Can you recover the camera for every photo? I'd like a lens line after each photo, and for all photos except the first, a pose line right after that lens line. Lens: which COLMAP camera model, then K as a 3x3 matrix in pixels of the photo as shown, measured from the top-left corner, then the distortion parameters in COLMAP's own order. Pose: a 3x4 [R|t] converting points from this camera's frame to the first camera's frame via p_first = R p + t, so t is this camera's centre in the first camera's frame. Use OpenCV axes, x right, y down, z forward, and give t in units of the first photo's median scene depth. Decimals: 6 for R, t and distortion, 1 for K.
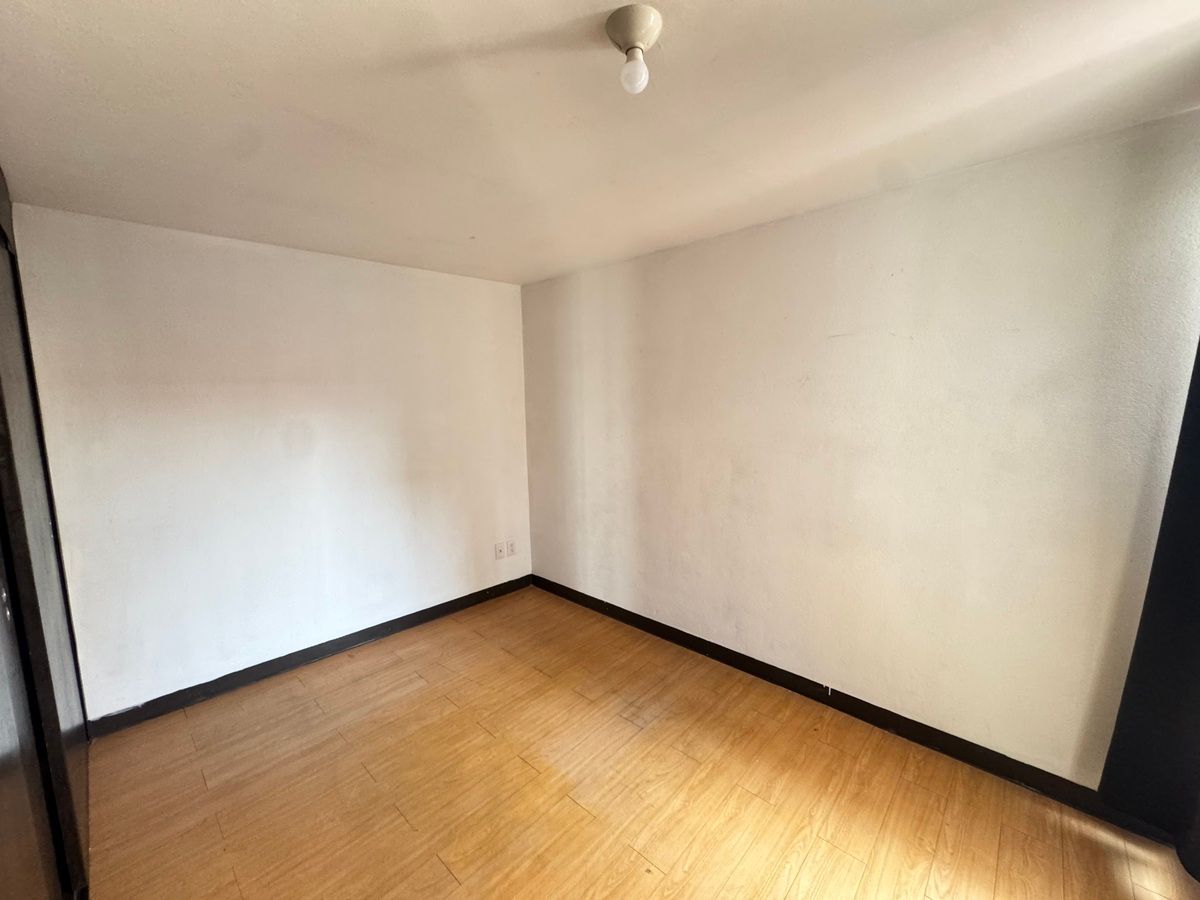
lens RADIAL K [[478.7, 0, 600.0], [0, 478.7, 450.0], [0, 0, 1]] dist [-0.002640, 0.000103]
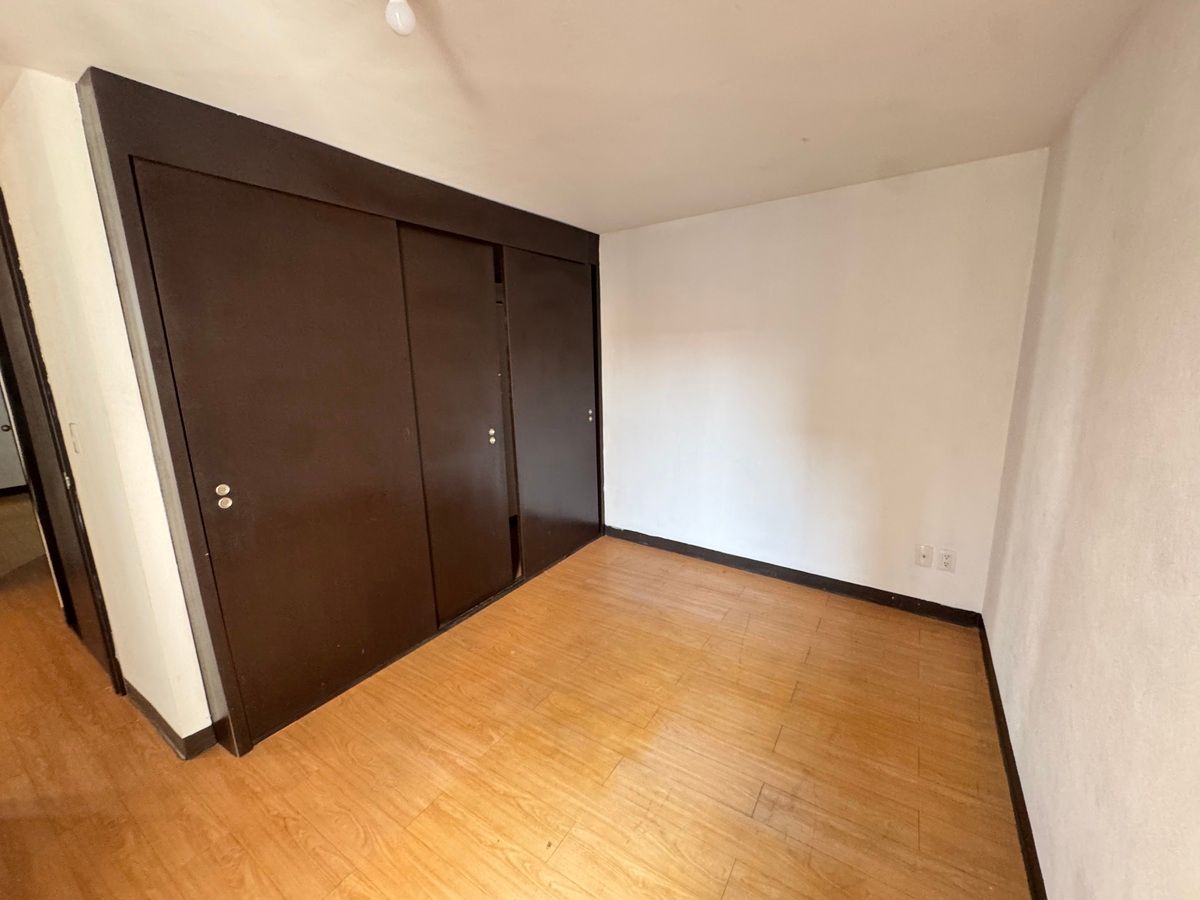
lens RADIAL K [[478.7, 0, 600.0], [0, 478.7, 450.0], [0, 0, 1]] dist [-0.002640, 0.000103]
pose [[0.177689, 0.215123, -0.960286, 0.676407], [-0.099889, 0.974717, 0.199872, -0.079807], [0.979004, 0.060407, 0.194685, 0.664483]]
